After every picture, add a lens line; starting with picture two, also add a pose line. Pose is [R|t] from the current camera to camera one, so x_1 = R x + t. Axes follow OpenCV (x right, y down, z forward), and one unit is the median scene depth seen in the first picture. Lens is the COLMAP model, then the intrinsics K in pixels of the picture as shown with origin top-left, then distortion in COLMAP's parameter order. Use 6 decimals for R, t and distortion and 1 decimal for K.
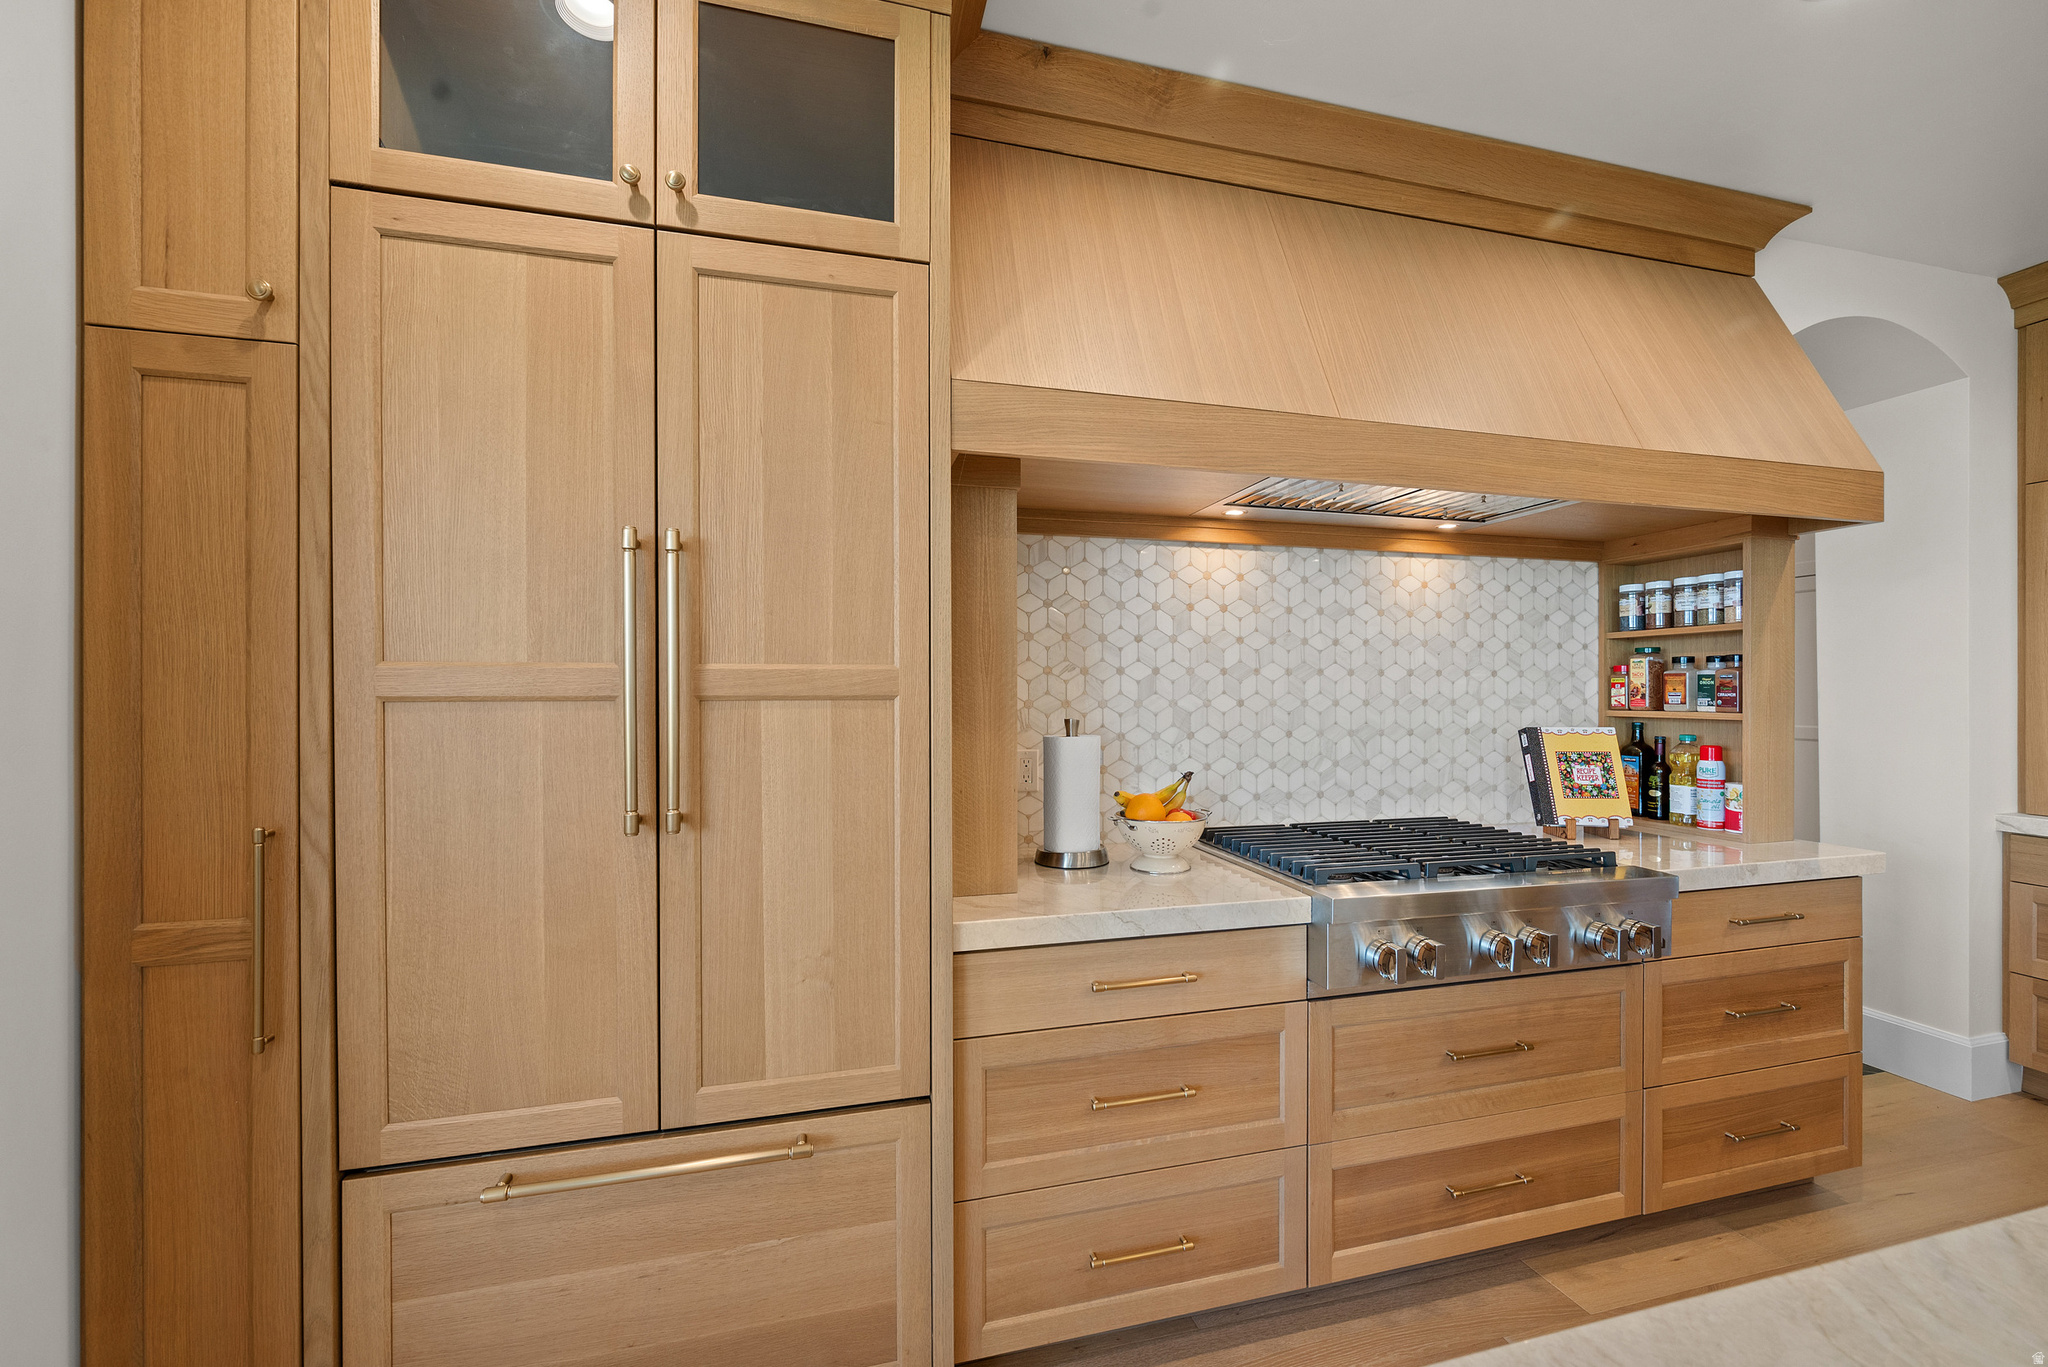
lens RADIAL K [[810.9, 0, 1031.9], [0, 810.9, 690.2], [0, 0, 1]] dist [0.001627, 0.000106]
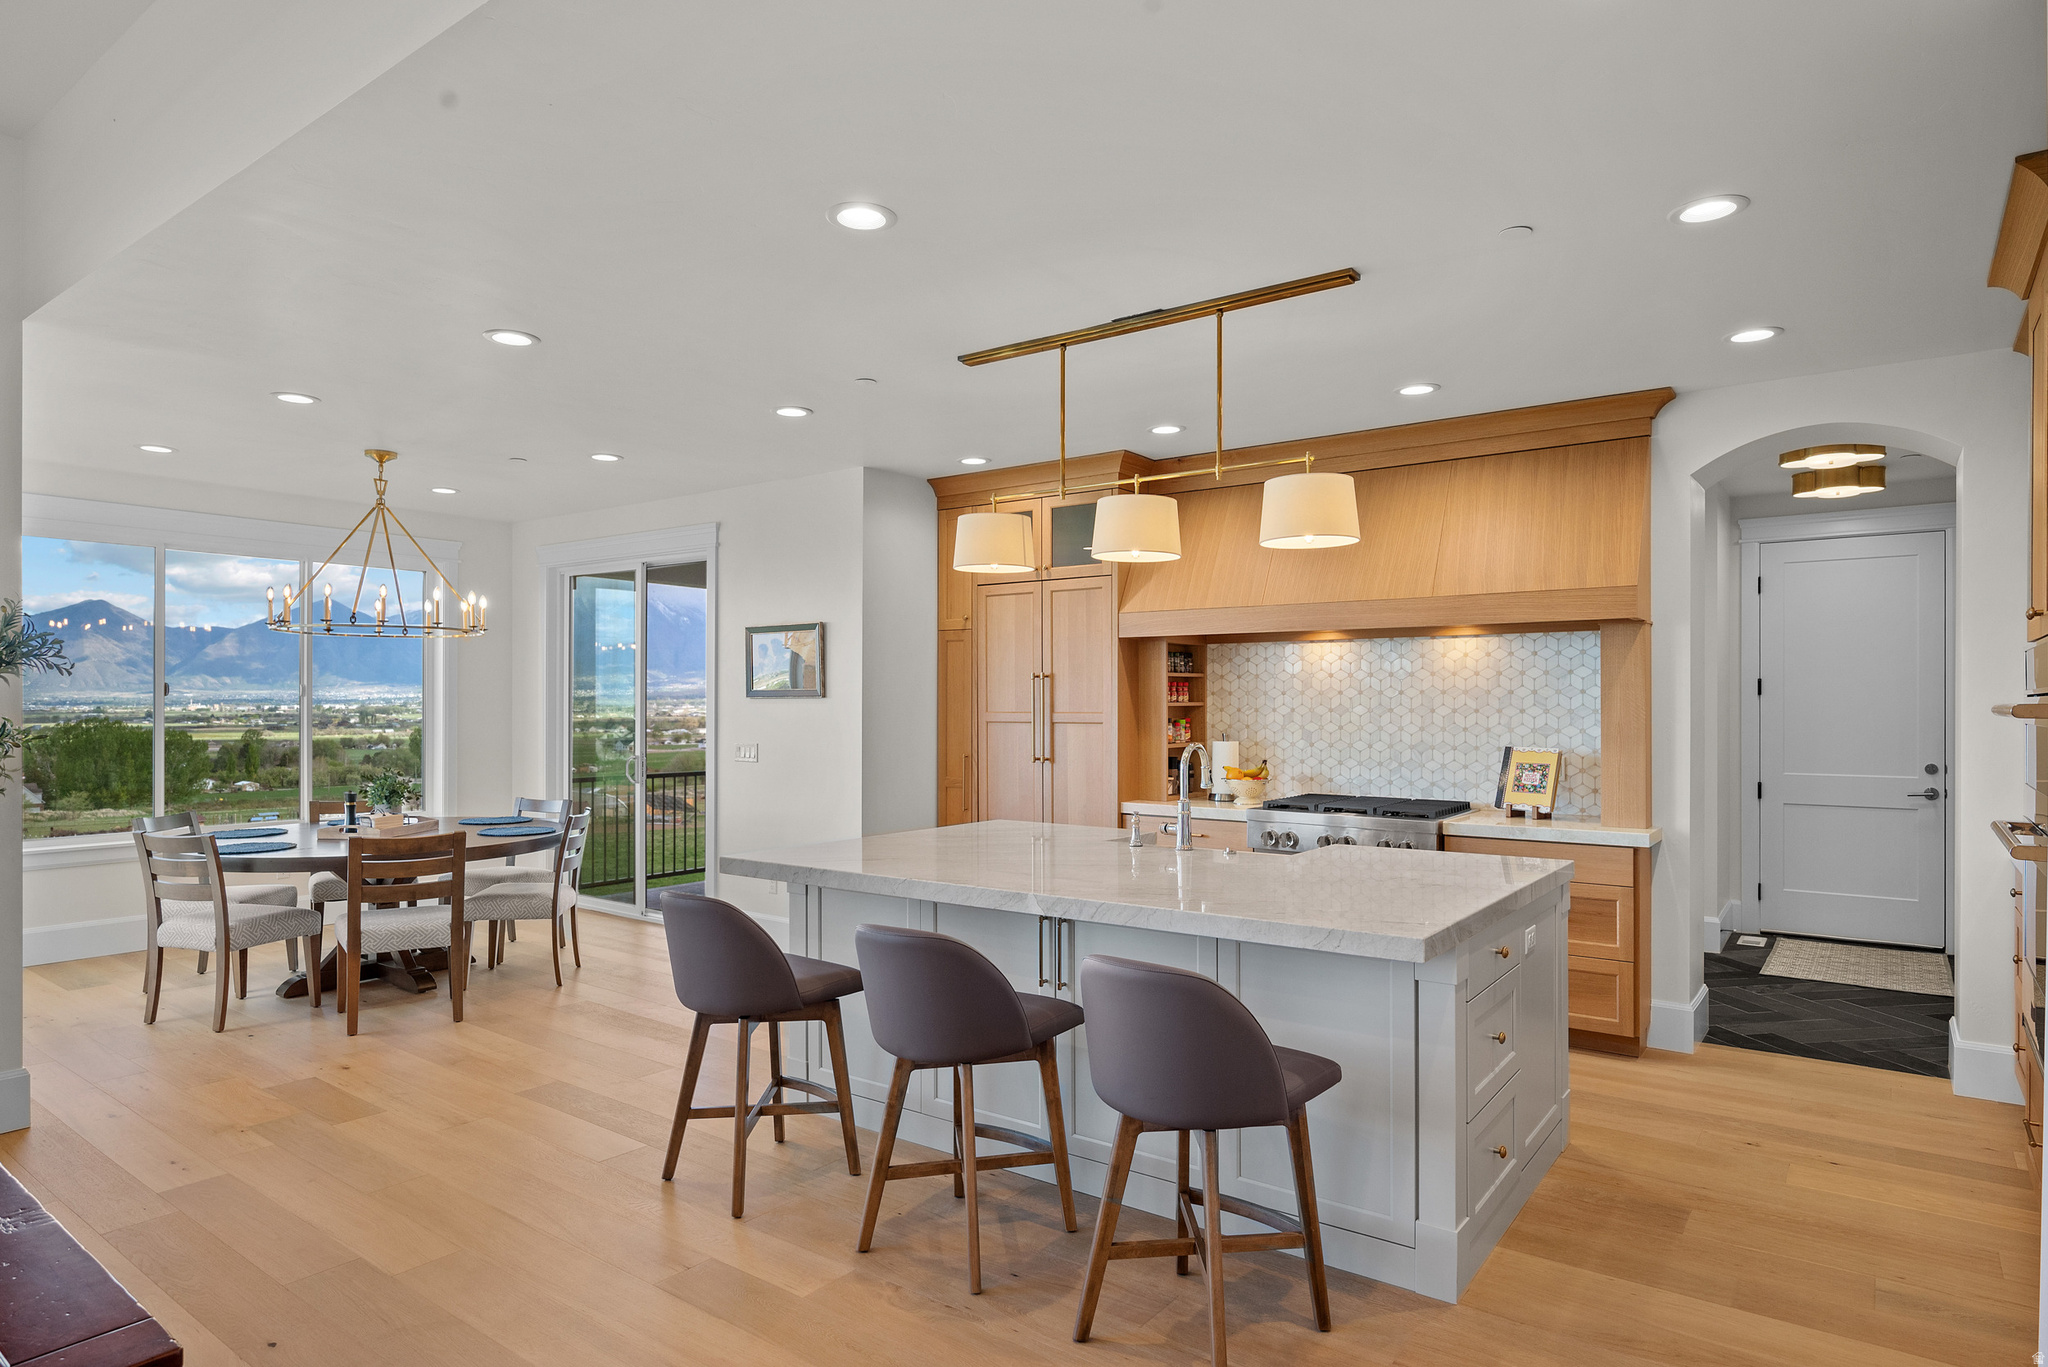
lens RADIAL K [[1160.4, 0, 1031.8], [0, 1160.4, 701.4], [0, 0, 1]] dist [-0.000708, -0.000624]
pose [[0.624497, 0.000098, -0.781027, 1.861532], [0.001442, 0.999998, 0.001278, -0.047181], [0.781026, -0.001924, 0.624496, -1.153533]]
